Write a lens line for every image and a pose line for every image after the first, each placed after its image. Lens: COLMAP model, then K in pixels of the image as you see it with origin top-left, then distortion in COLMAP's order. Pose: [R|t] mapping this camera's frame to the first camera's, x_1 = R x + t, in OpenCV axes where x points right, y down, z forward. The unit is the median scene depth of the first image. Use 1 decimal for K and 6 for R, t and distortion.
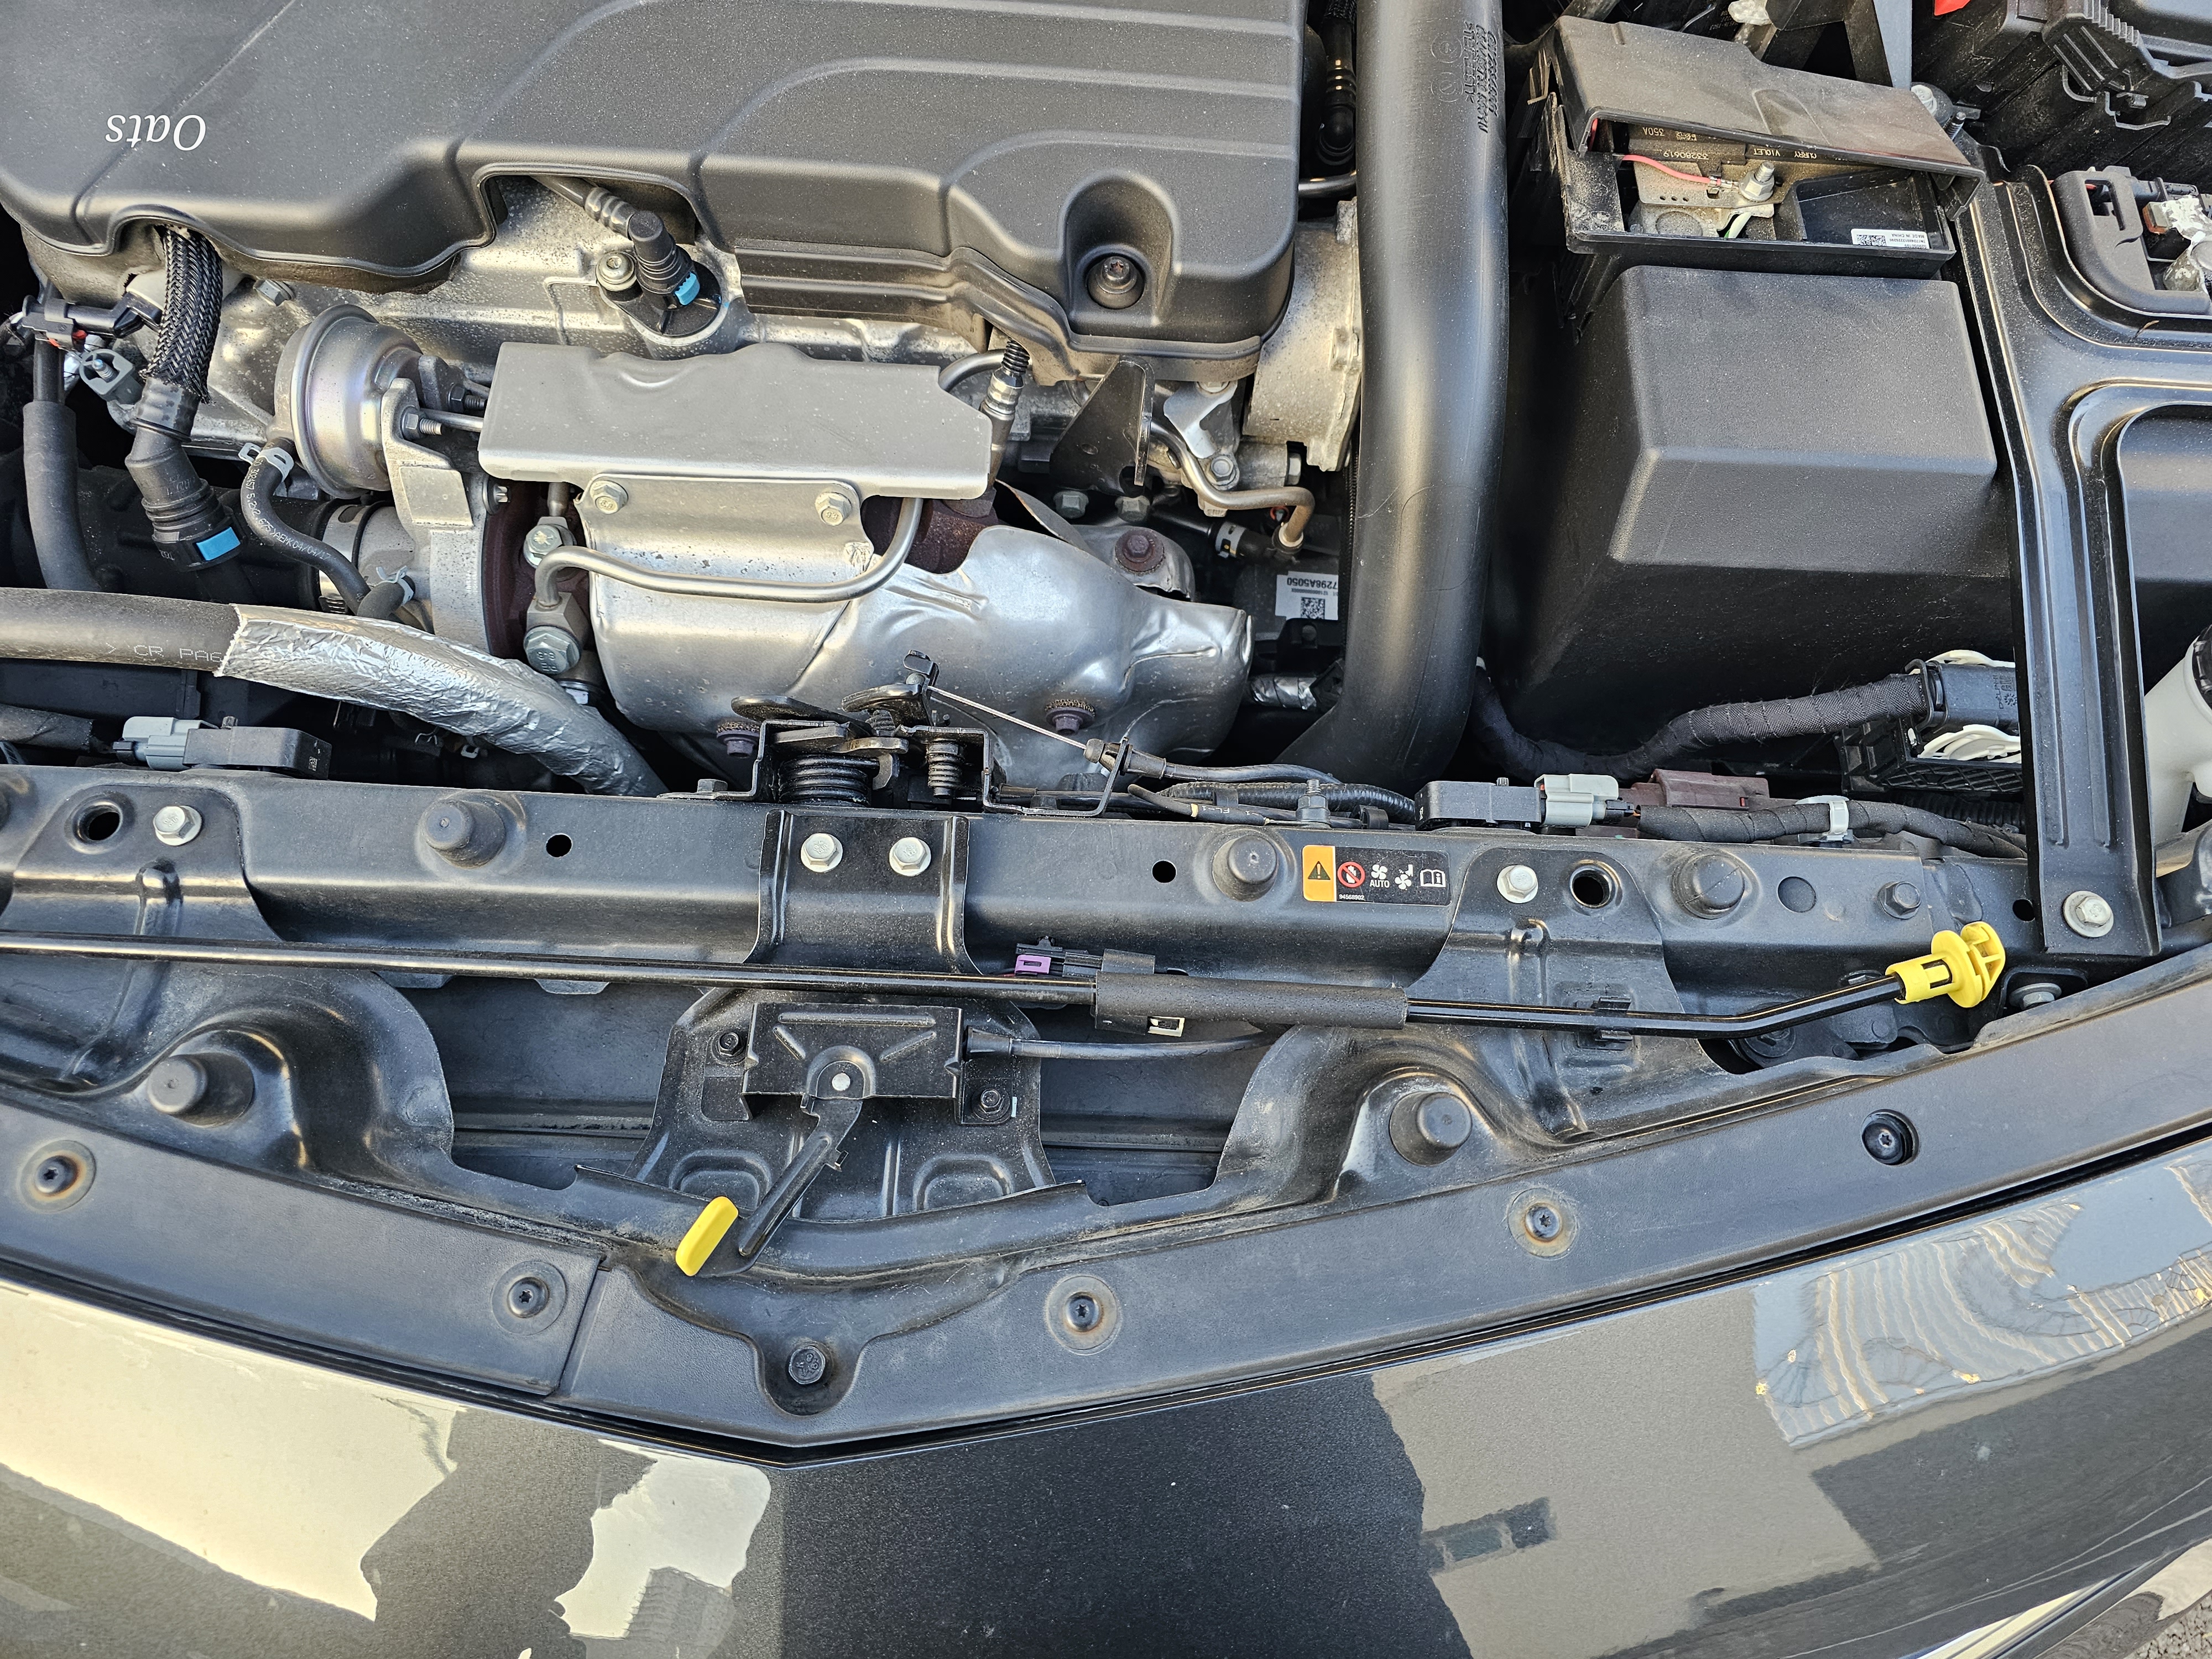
lens RADIAL K [[1582.8, 0, 1110.3], [0, 1582.8, 887.5], [0, 0, 1]] dist [0.012482, -0.027260]
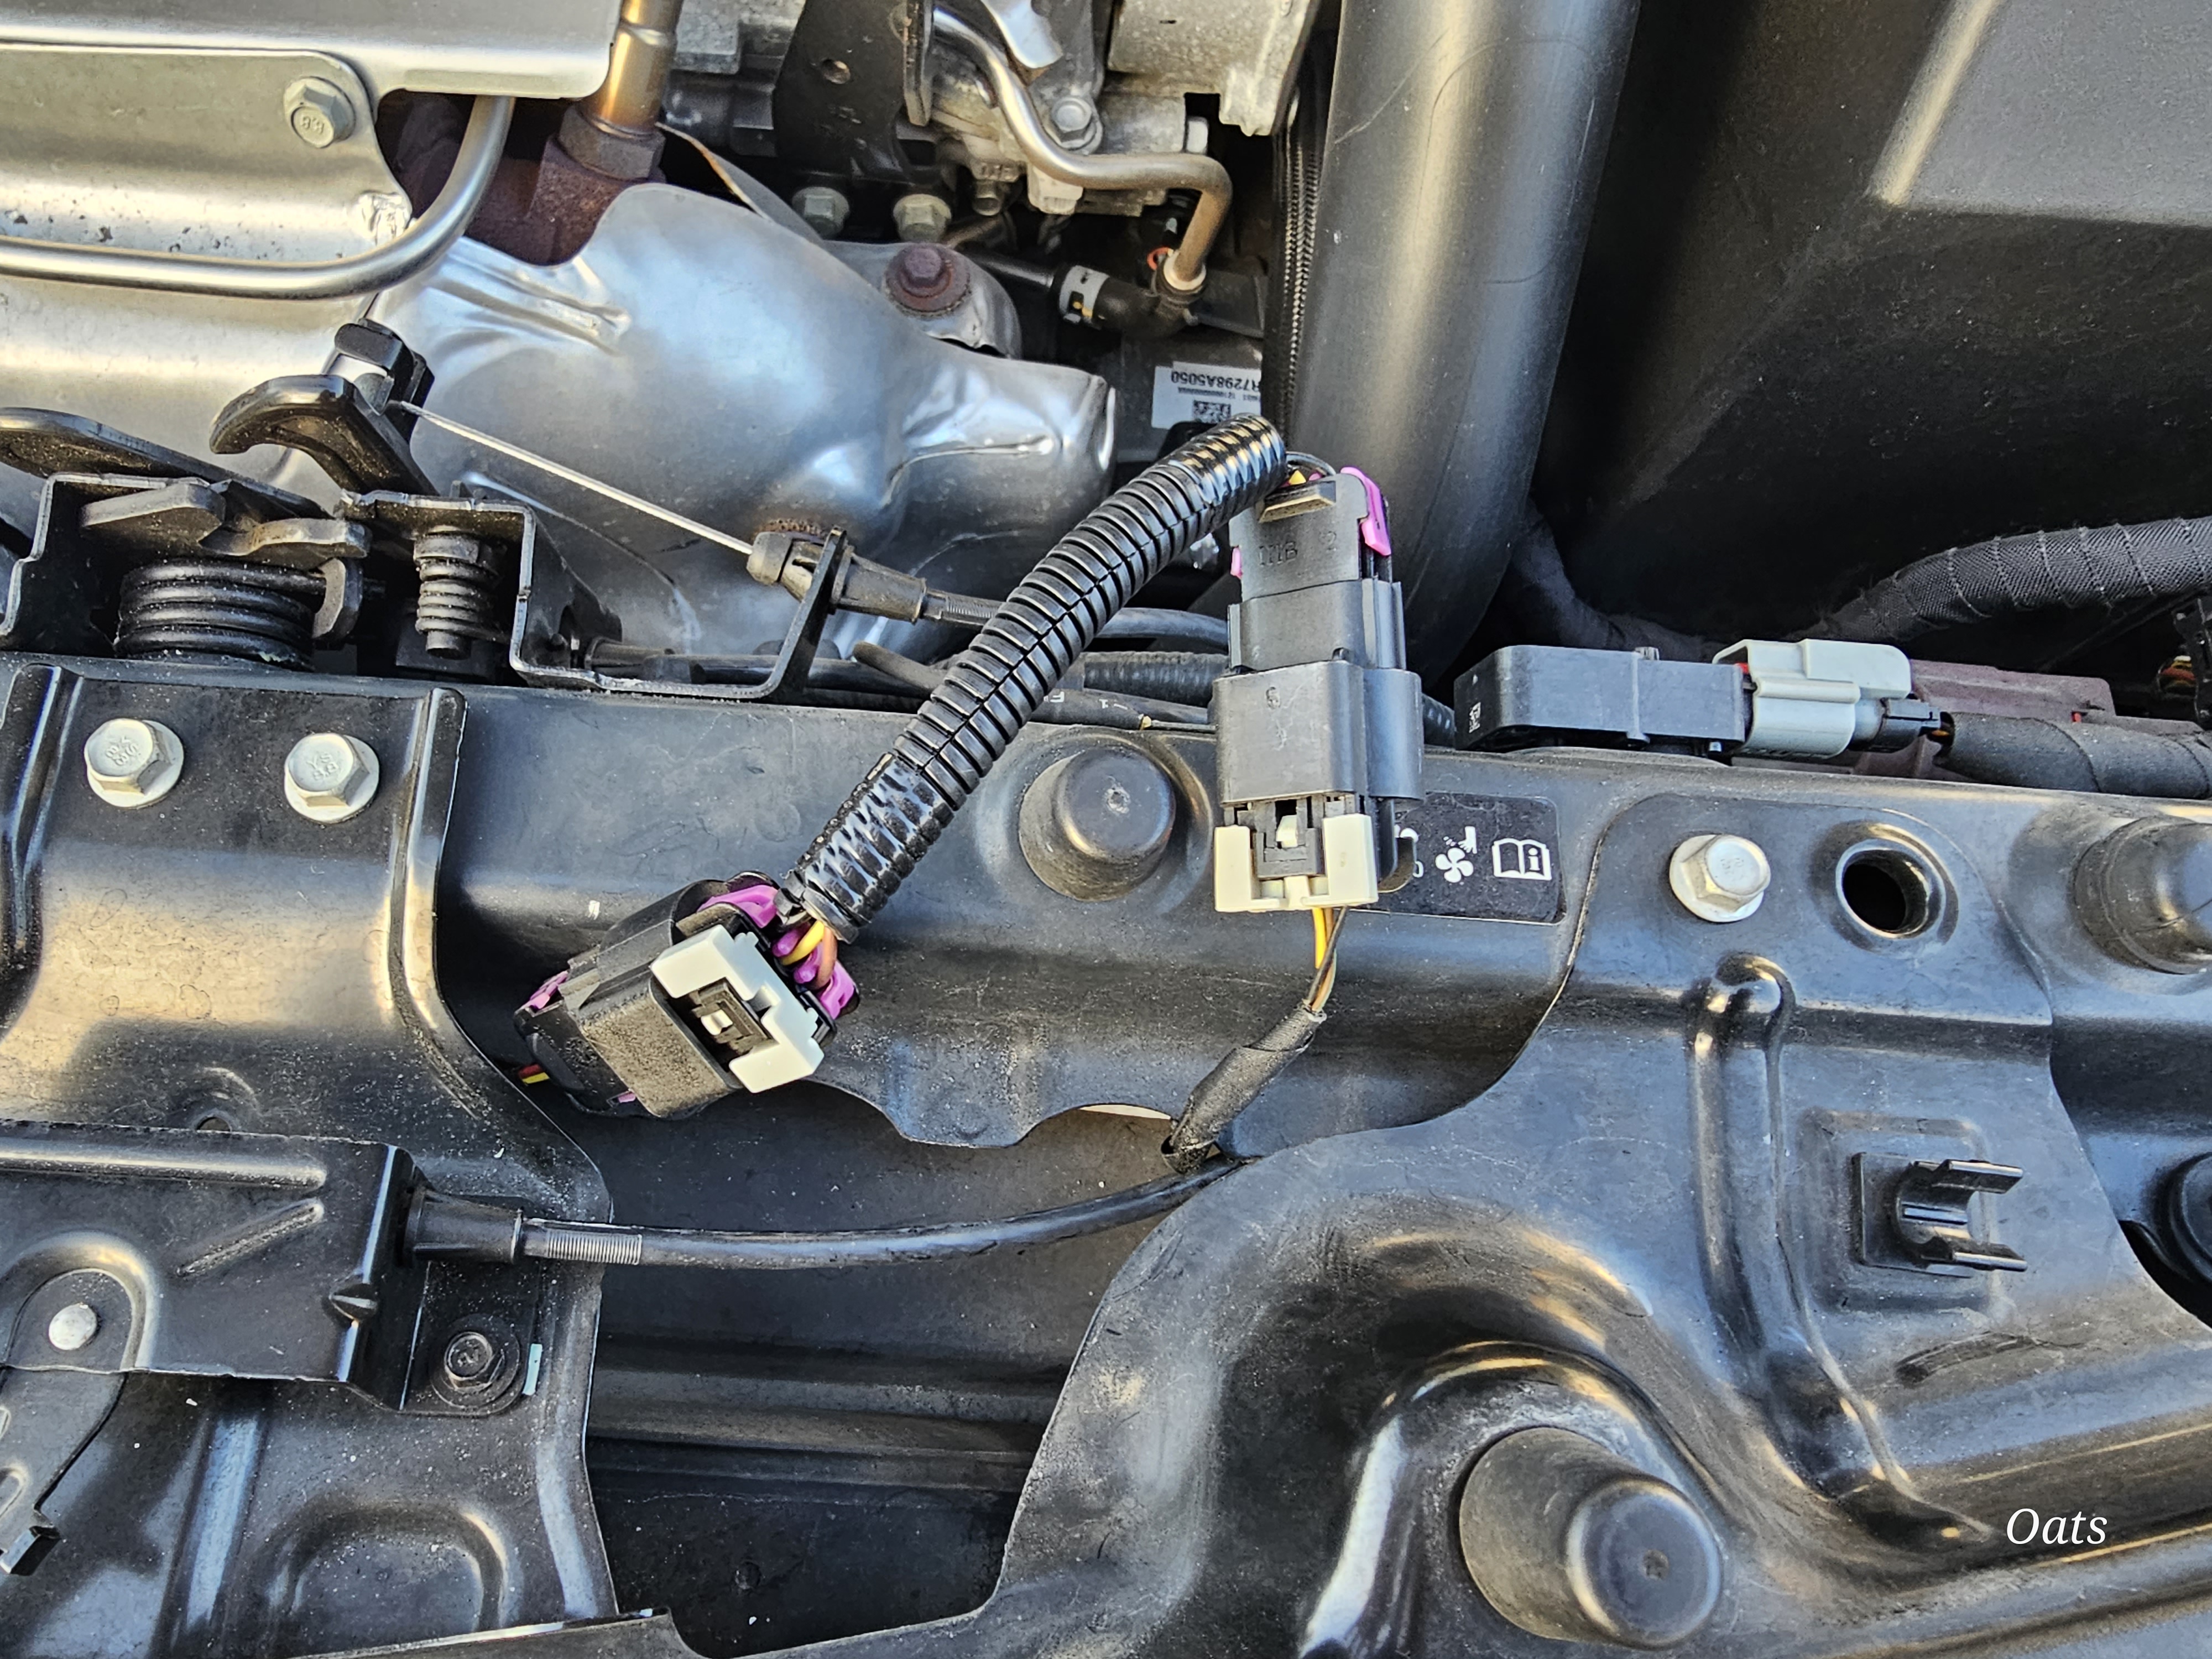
lens RADIAL K [[1562.2, 0, 903.2], [0, 1562.2, 838.6], [0, 0, 1]] dist [0.002227, -0.000565]
pose [[0.999019, 0.027940, -0.034361, 0.047325], [-0.027956, 0.999609, 0.000032, -0.006716], [0.034349, 0.000928, 0.999409, 0.561555]]
